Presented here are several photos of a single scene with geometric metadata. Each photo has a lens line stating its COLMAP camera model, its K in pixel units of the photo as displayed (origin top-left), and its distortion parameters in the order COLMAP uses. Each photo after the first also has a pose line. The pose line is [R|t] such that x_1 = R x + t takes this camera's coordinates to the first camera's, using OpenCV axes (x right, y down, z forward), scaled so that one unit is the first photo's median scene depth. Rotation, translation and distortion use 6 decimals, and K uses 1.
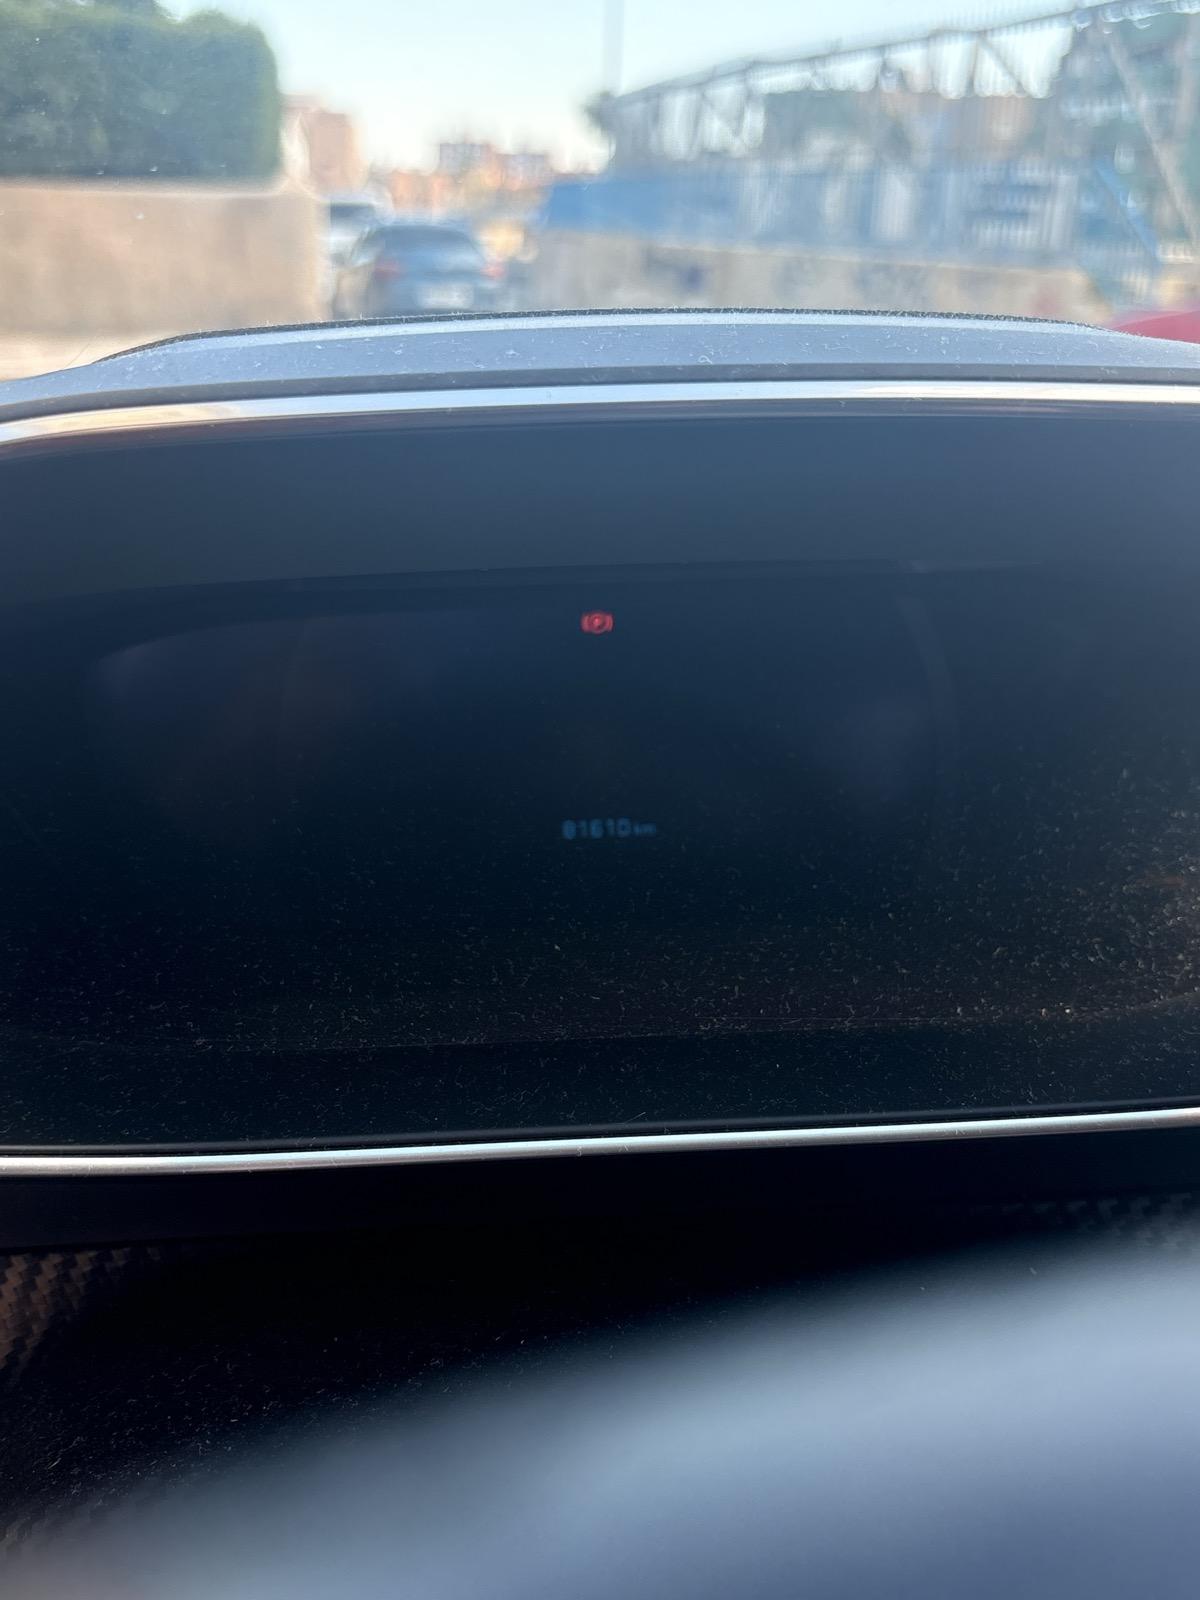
lens RADIAL K [[1590.7, 0, 612.1], [0, 1590.7, 800.9], [0, 0, 1]] dist [0.016513, 0.000000]
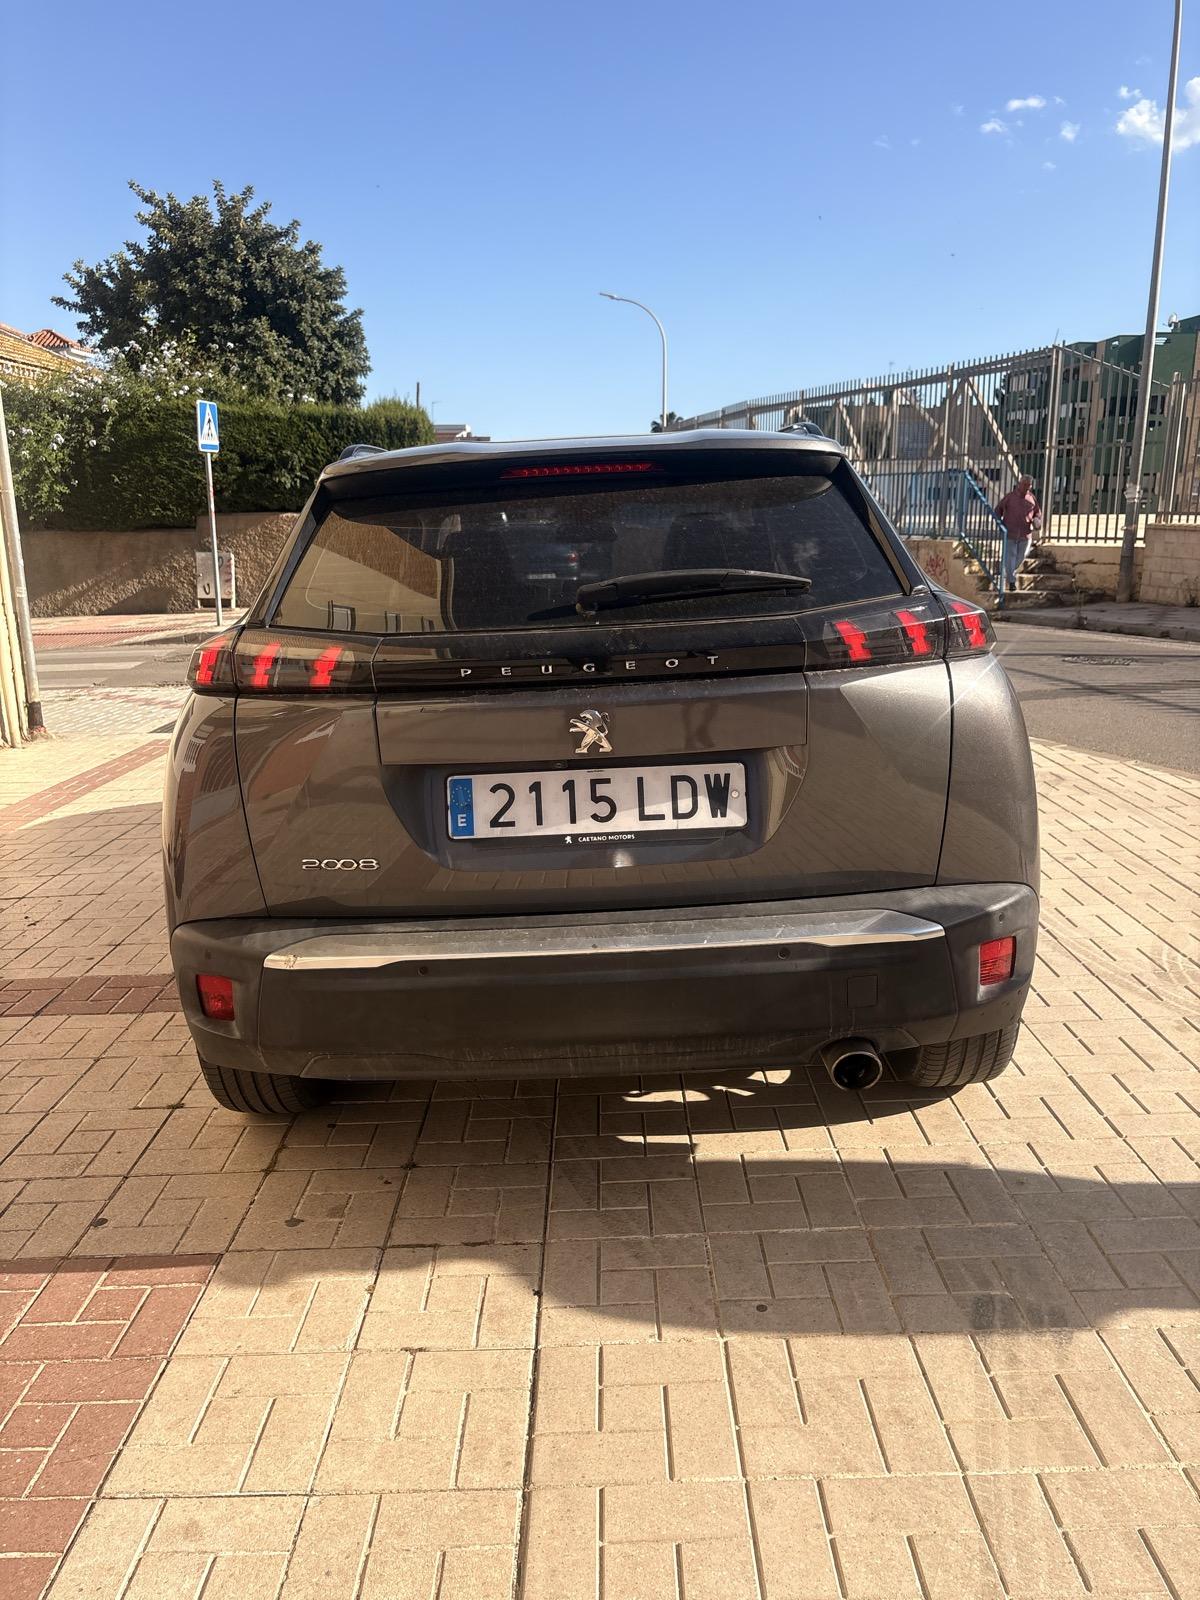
lens RADIAL K [[1224.5, 0, 599.5], [0, 1224.5, 786.9], [0, 0, 1]] dist [0.038661, -0.037462]
pose [[0.997142, -0.021243, -0.072504, 0.019987], [0.012119, 0.992204, -0.124034, 0.021019], [0.074573, 0.122801, 0.989626, -0.080151]]
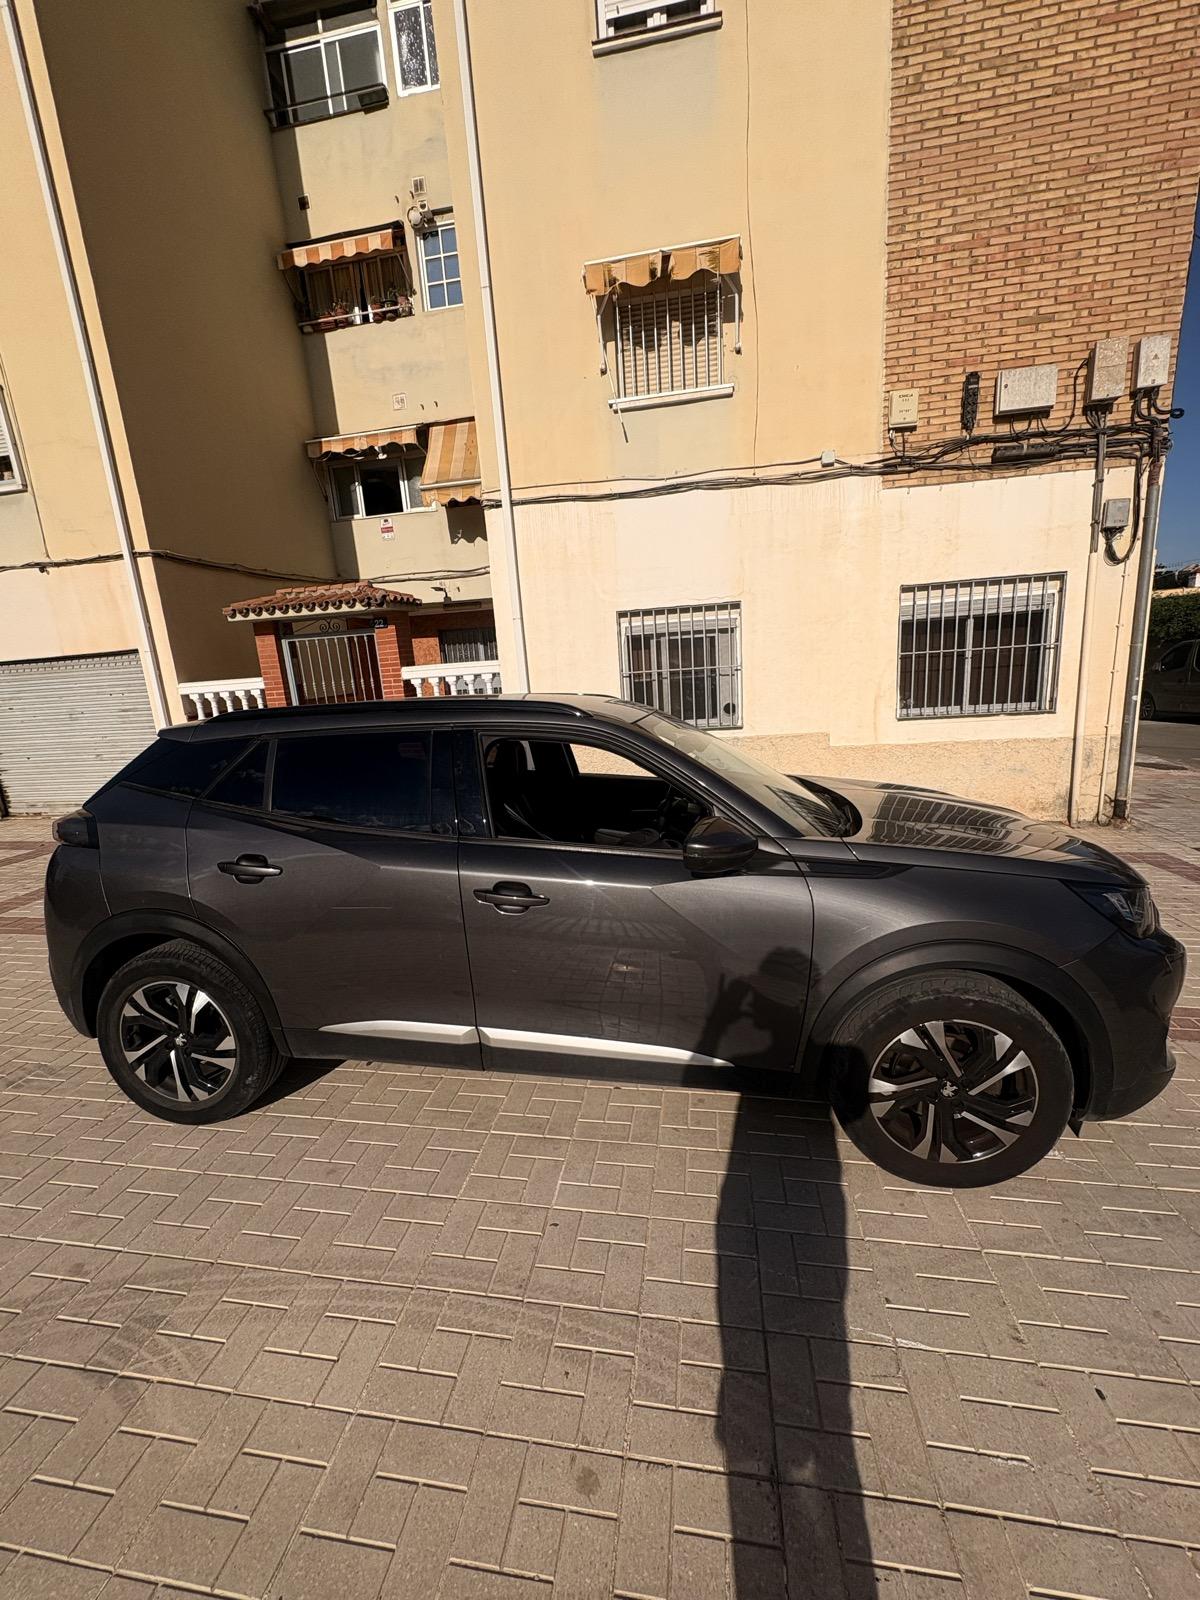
lens RADIAL K [[640.0, 0, 597.9], [0, 640.0, 799.4], [0, 0, 1]] dist [0.003406, -0.000639]
pose [[-0.230737, 0.194075, -0.953465, 0.104295], [-0.283284, 0.924059, 0.256644, -0.045726], [0.930865, 0.329319, -0.158237, 0.080634]]
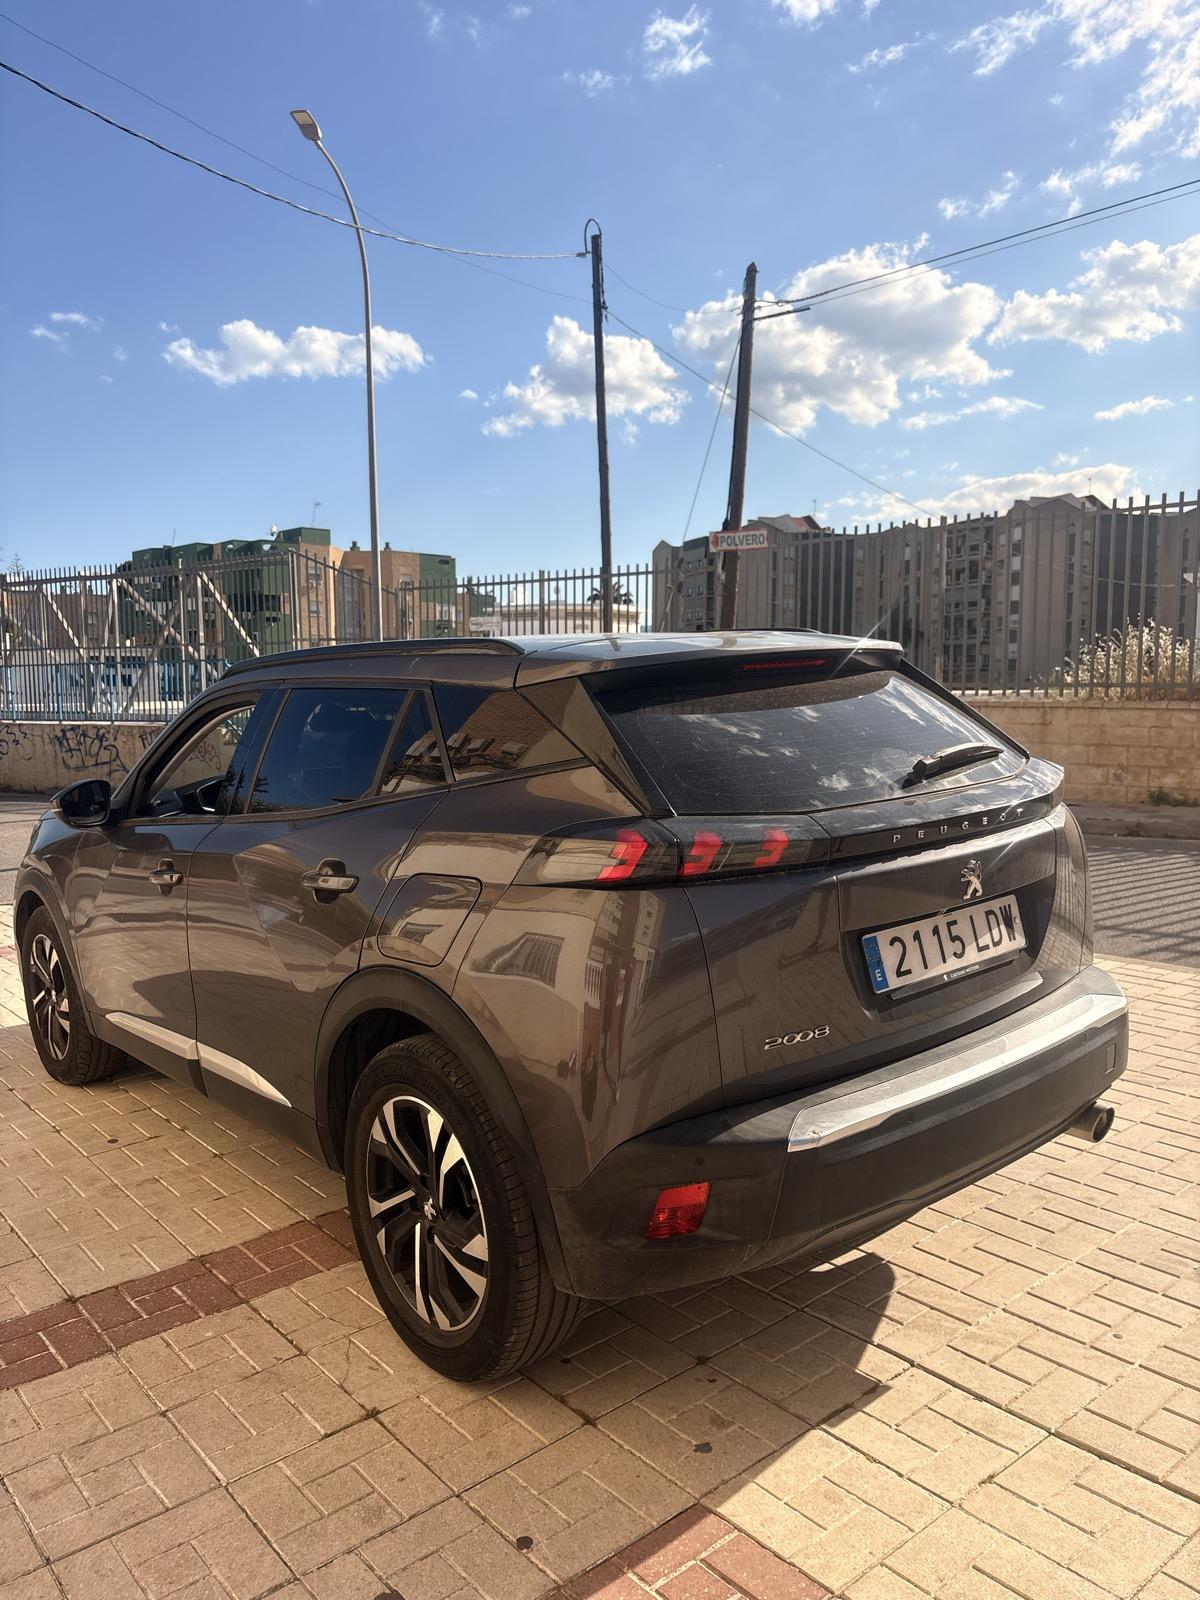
lens RADIAL K [[1224.5, 0, 589.2], [0, 1224.5, 791.3], [0, 0, 1]] dist [0.038661, -0.037462]
pose [[0.815835, -0.091010, 0.571079, -0.057278], [0.231993, 0.956096, -0.179054, 0.011911], [-0.529710, 0.278565, 0.801130, -0.065294]]
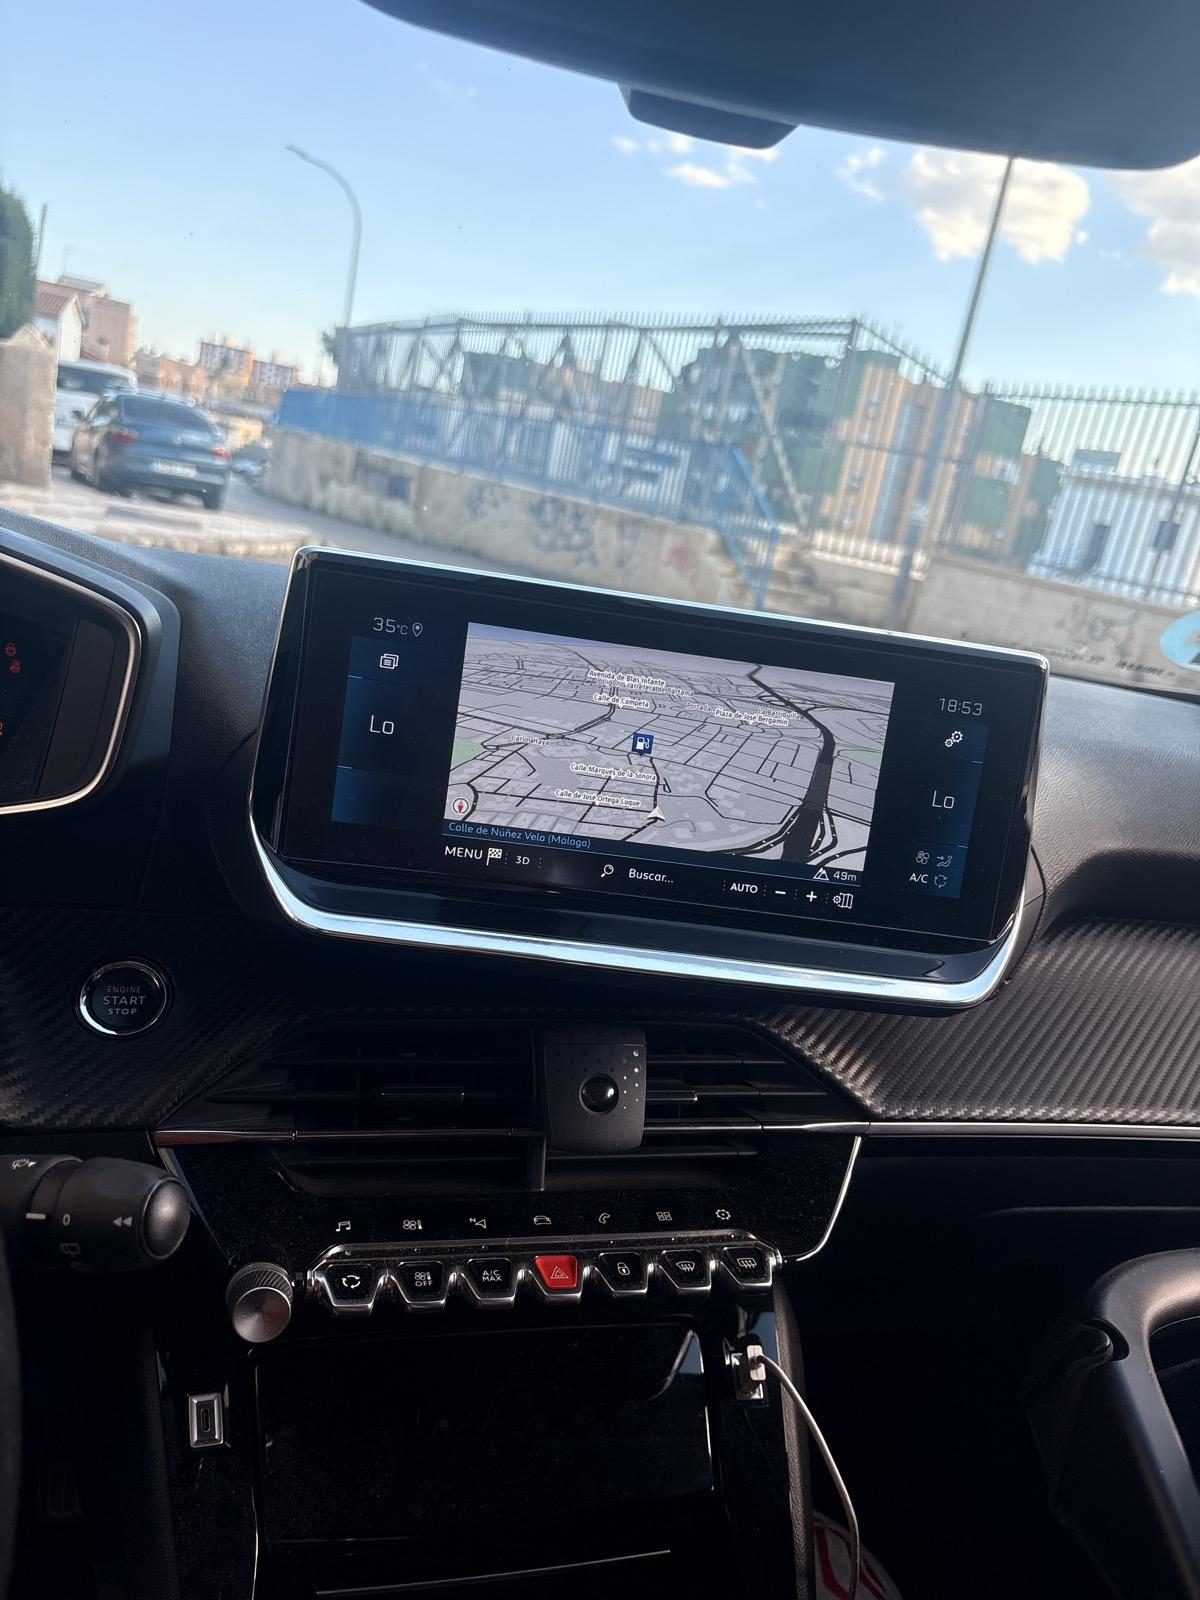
lens RADIAL K [[1224.5, 0, 591.3], [0, 1224.5, 804.0], [0, 0, 1]] dist [0.038661, -0.037462]
pose [[0.968545, 0.098707, 0.228425, 0.003730], [-0.082971, 0.993532, -0.077522, -0.023584], [-0.234599, 0.056131, 0.970470, 0.065132]]
